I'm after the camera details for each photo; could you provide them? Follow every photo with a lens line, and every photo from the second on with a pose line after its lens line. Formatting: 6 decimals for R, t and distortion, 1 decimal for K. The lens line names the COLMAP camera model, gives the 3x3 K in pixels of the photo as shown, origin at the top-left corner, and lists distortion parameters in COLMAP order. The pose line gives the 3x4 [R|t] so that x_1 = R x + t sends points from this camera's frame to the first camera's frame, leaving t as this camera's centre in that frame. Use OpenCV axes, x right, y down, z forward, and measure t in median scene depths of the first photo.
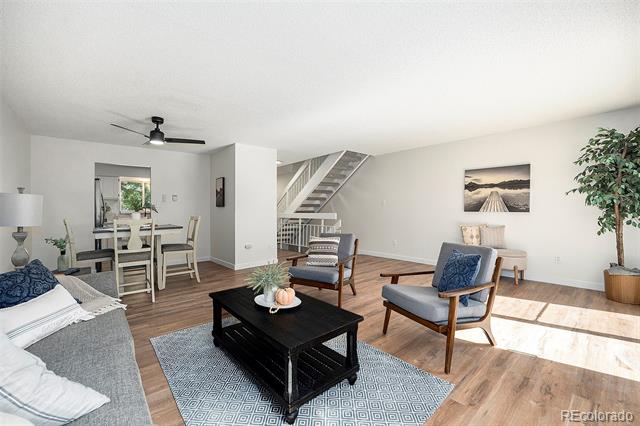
lens RADIAL K [[270.0, 0, 320.0], [0, 270.0, 213.0], [0, 0, 1]] dist [-0.001102, -0.000139]
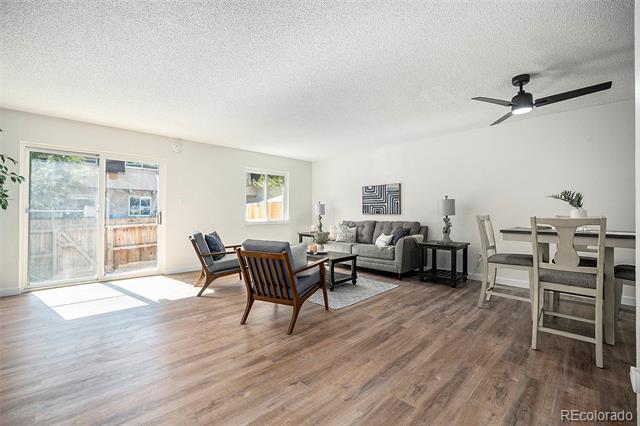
lens RADIAL K [[260.0, 0, 318.4], [0, 260.0, 211.8], [0, 0, 1]] dist [-0.008388, 0.000040]
pose [[-0.998199, 0.001178, -0.059971, -0.034323], [0.000746, 0.999974, 0.007215, 0.000623], [0.059978, 0.007157, -0.998174, 2.227812]]
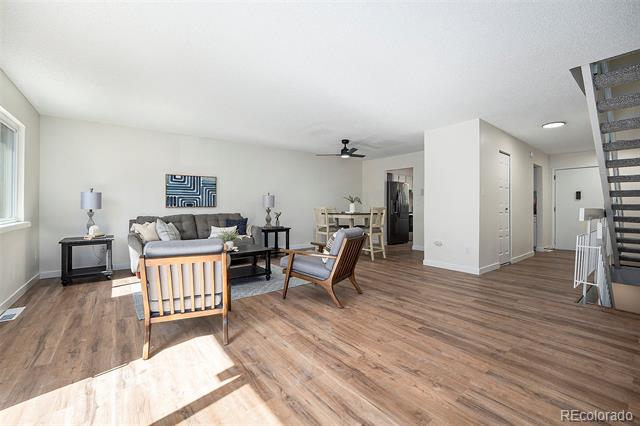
lens RADIAL K [[260.0, 0, 318.4], [0, 260.0, 211.8], [0, 0, 1]] dist [-0.008388, 0.000040]
pose [[-0.070370, 0.017987, -0.997359, 1.133383], [-0.009604, 0.999779, 0.018708, 0.023241], [0.997475, 0.010895, -0.070182, 1.290869]]
